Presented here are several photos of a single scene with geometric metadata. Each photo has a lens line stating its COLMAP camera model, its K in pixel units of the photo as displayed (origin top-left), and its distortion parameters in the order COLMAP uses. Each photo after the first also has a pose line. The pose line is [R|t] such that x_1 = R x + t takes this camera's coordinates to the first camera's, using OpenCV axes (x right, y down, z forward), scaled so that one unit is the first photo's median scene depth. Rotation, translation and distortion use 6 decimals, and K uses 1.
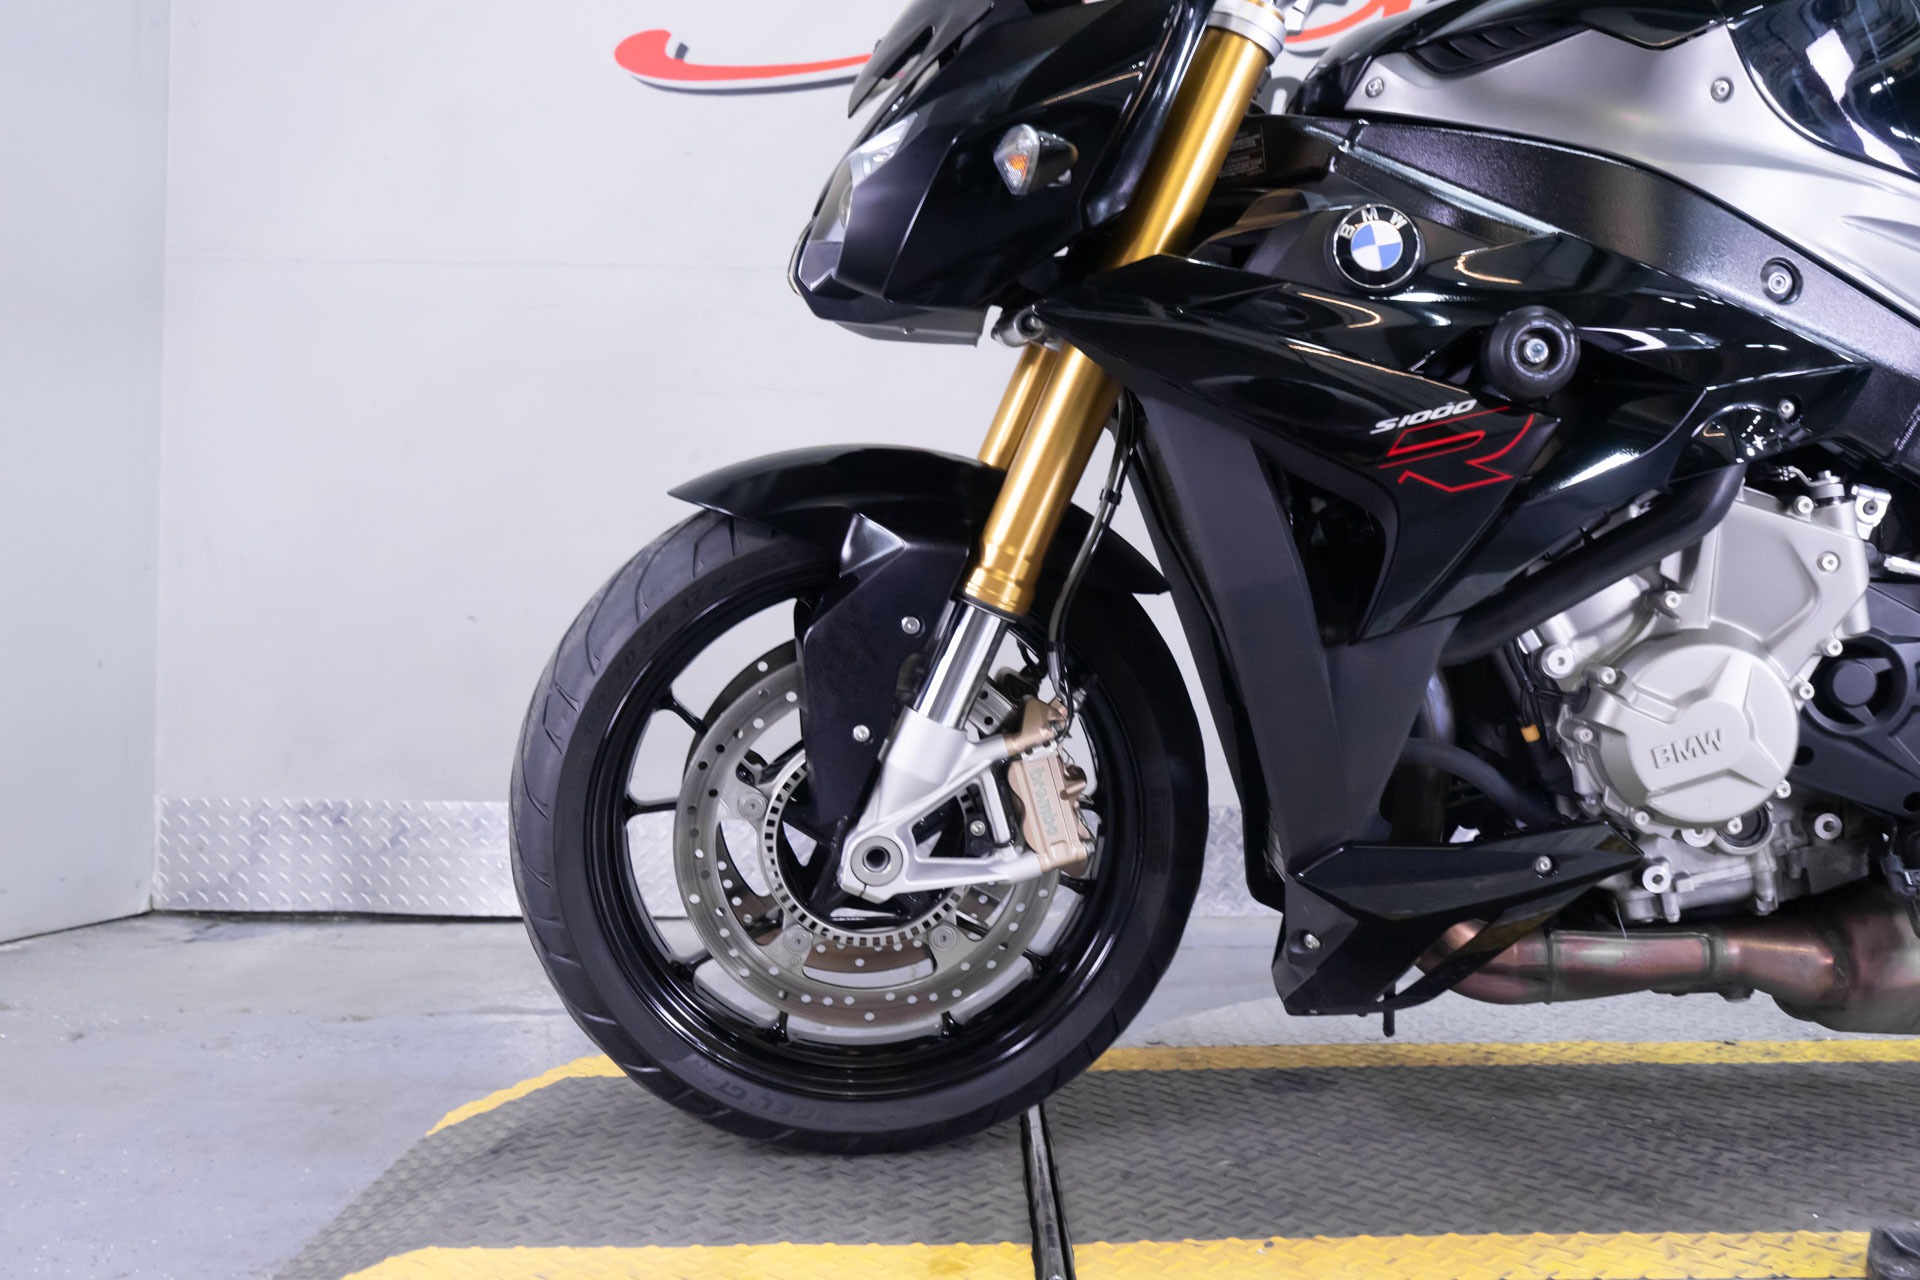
lens RADIAL K [[1623.3, 0, 958.9], [0, 1623.3, 634.7], [0, 0, 1]] dist [0.001371, 0.001431]
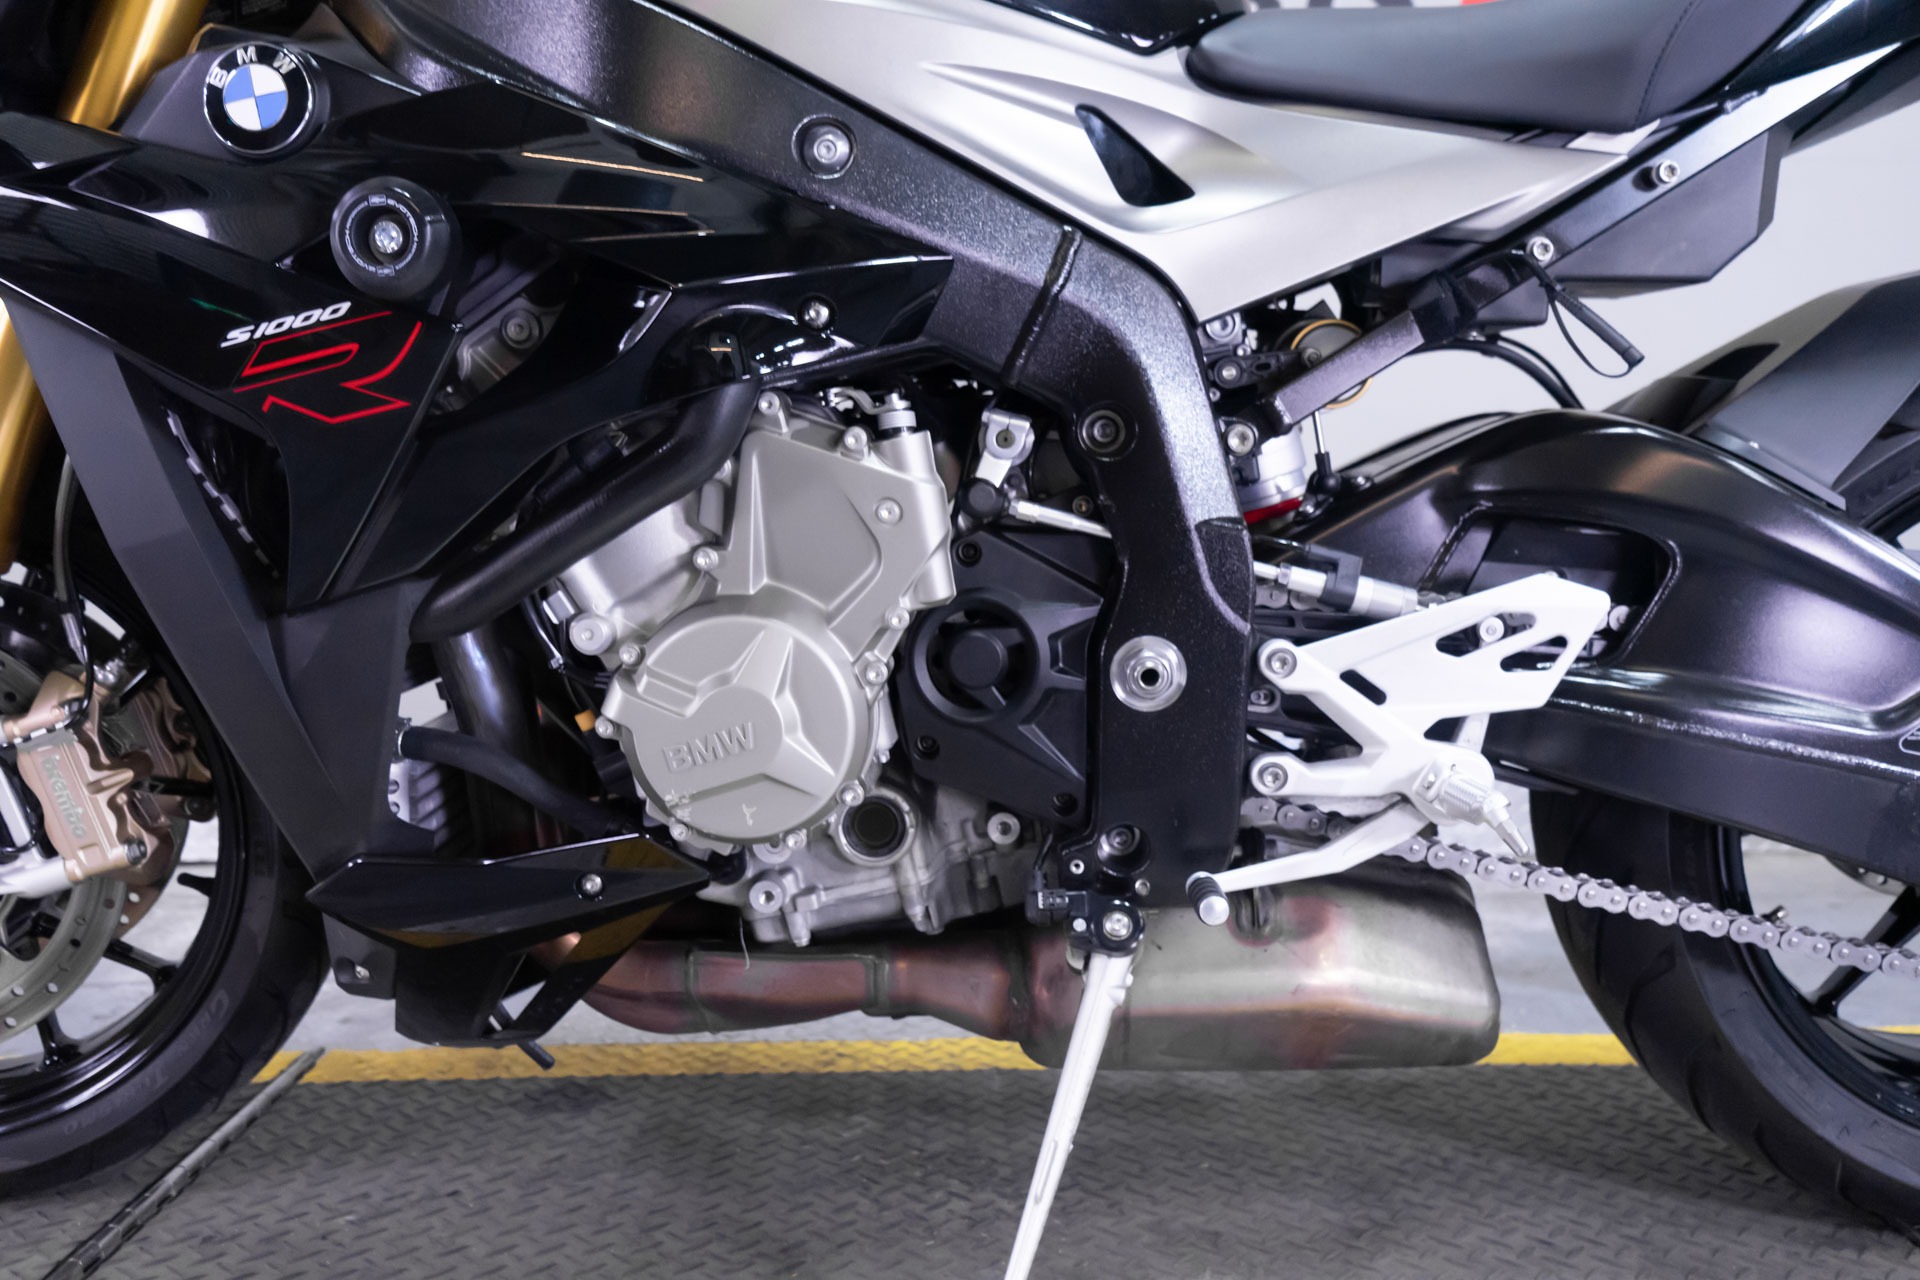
lens RADIAL K [[1623.3, 0, 967.7], [0, 1623.3, 619.7], [0, 0, 1]] dist [0.001371, 0.001431]
pose [[0.999965, -0.000482, 0.008331, 0.515839], [-0.000023, 0.998167, 0.060525, -0.036058], [-0.008345, -0.060523, 0.998132, 0.195606]]
